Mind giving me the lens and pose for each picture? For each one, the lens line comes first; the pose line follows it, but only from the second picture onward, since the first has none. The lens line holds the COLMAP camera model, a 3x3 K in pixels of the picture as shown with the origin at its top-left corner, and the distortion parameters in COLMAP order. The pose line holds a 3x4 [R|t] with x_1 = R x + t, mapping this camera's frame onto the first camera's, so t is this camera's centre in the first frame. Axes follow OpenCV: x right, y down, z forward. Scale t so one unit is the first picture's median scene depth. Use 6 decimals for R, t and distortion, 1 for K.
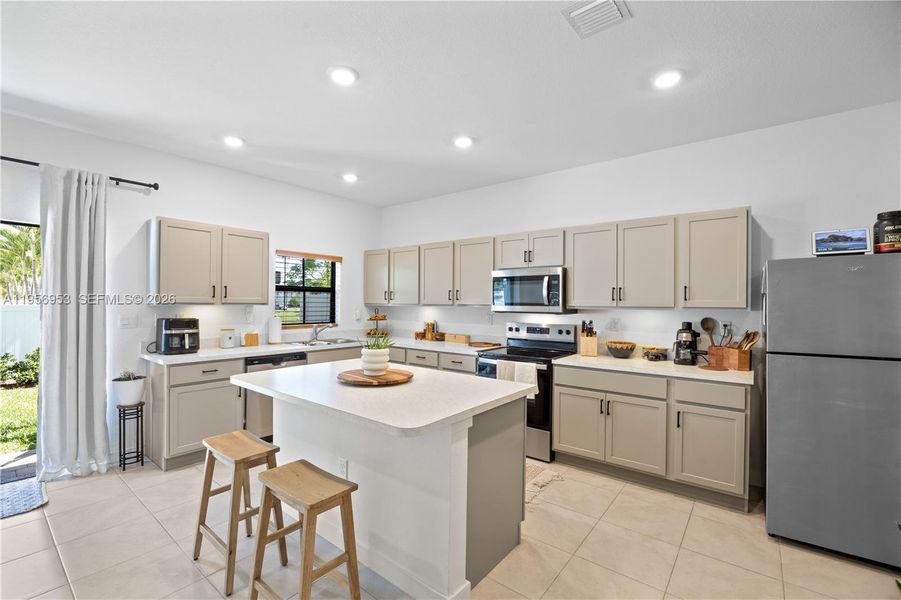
lens RADIAL K [[388.8, 0, 446.4], [0, 388.8, 303.1], [0, 0, 1]] dist [-0.013677, 0.000066]
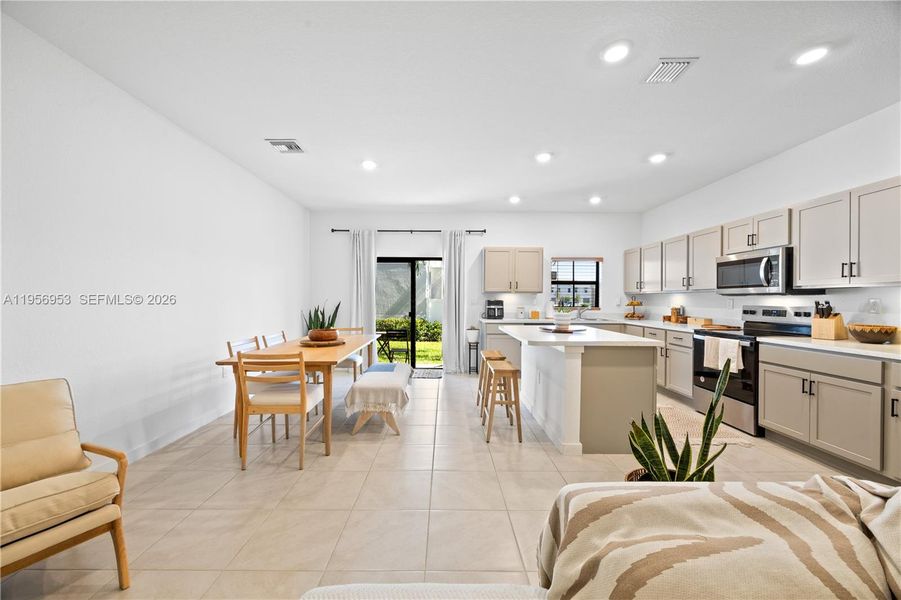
lens RADIAL K [[343.2, 0, 450.5], [0, 343.2, 300.0], [0, 0, 1]] dist [0.000178, -0.000087]
pose [[0.637041, -0.004567, -0.770816, 0.426064], [0.000086, 0.999983, -0.005854, 0.046945], [0.770830, 0.003663, 0.637031, -0.204056]]
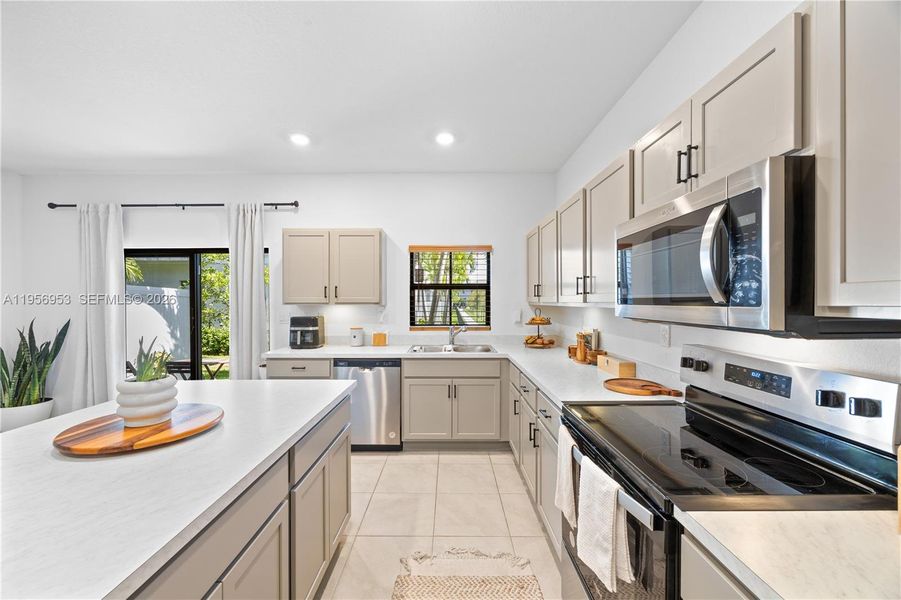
lens RADIAL K [[342.8, 0, 448.6], [0, 342.8, 303.1], [0, 0, 1]] dist [-0.001524, -0.000188]
pose [[0.622979, -0.005286, -0.782221, 0.335829], [0.007219, 0.999973, -0.001009, 0.003912], [0.782205, -0.005018, 0.623000, 0.677083]]
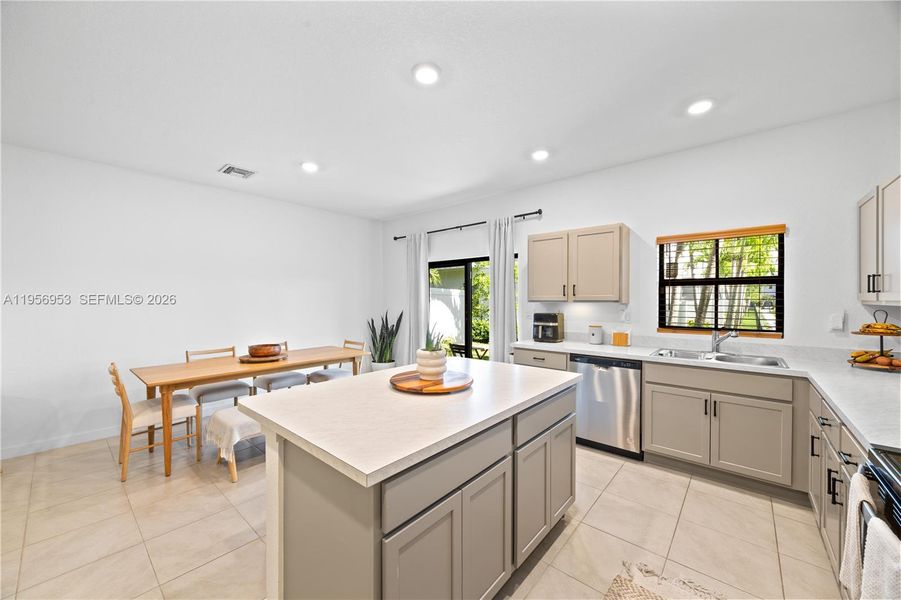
lens RADIAL K [[343.2, 0, 450.5], [0, 343.2, 300.0], [0, 0, 1]] dist [0.000178, -0.000087]
pose [[-0.034324, -0.007579, -0.999382, 0.400720], [0.000213, 0.999971, -0.007591, 0.005279], [0.999411, -0.000473, -0.034321, 0.701229]]
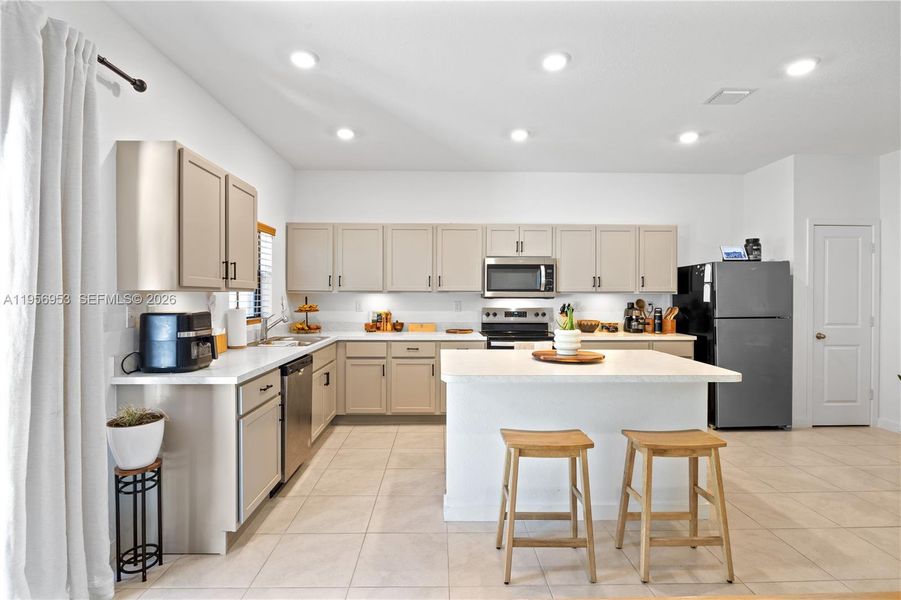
lens RADIAL K [[438.1, 0, 447.1], [0, 438.1, 296.8], [0, 0, 1]] dist [-0.012123, 0.000066]
pose [[0.767049, -0.009109, 0.641523, -0.785483], [0.004049, 0.999948, 0.009357, 0.009562], [-0.641575, -0.004579, 0.767046, 0.193782]]
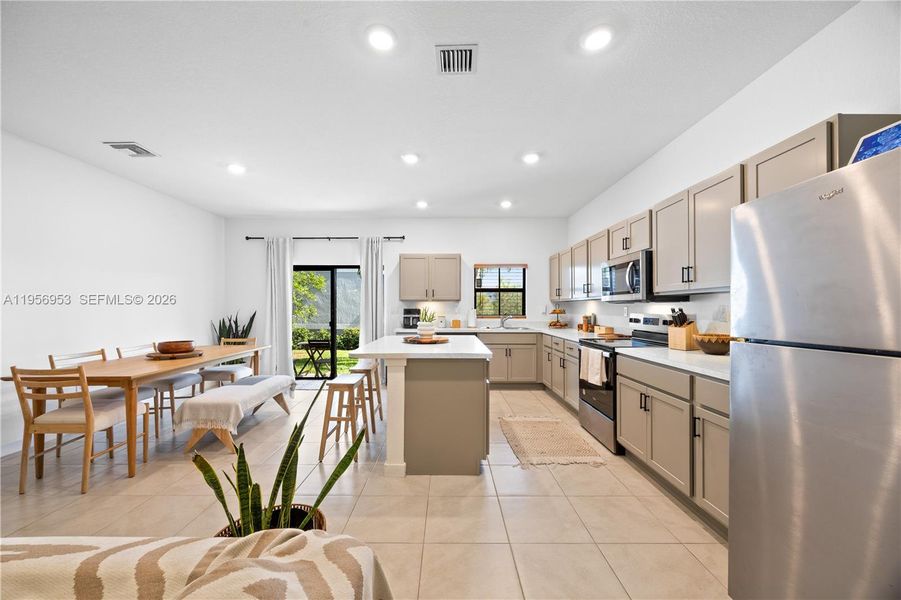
lens RADIAL K [[343.5, 0, 449.5], [0, 343.5, 304.3], [0, 0, 1]] dist [0.000442, 0.000045]
pose [[0.628803, -0.016817, -0.777383, 0.632886], [0.005776, 0.999840, -0.016957, 0.045820], [0.777543, 0.006172, 0.628799, 0.127458]]
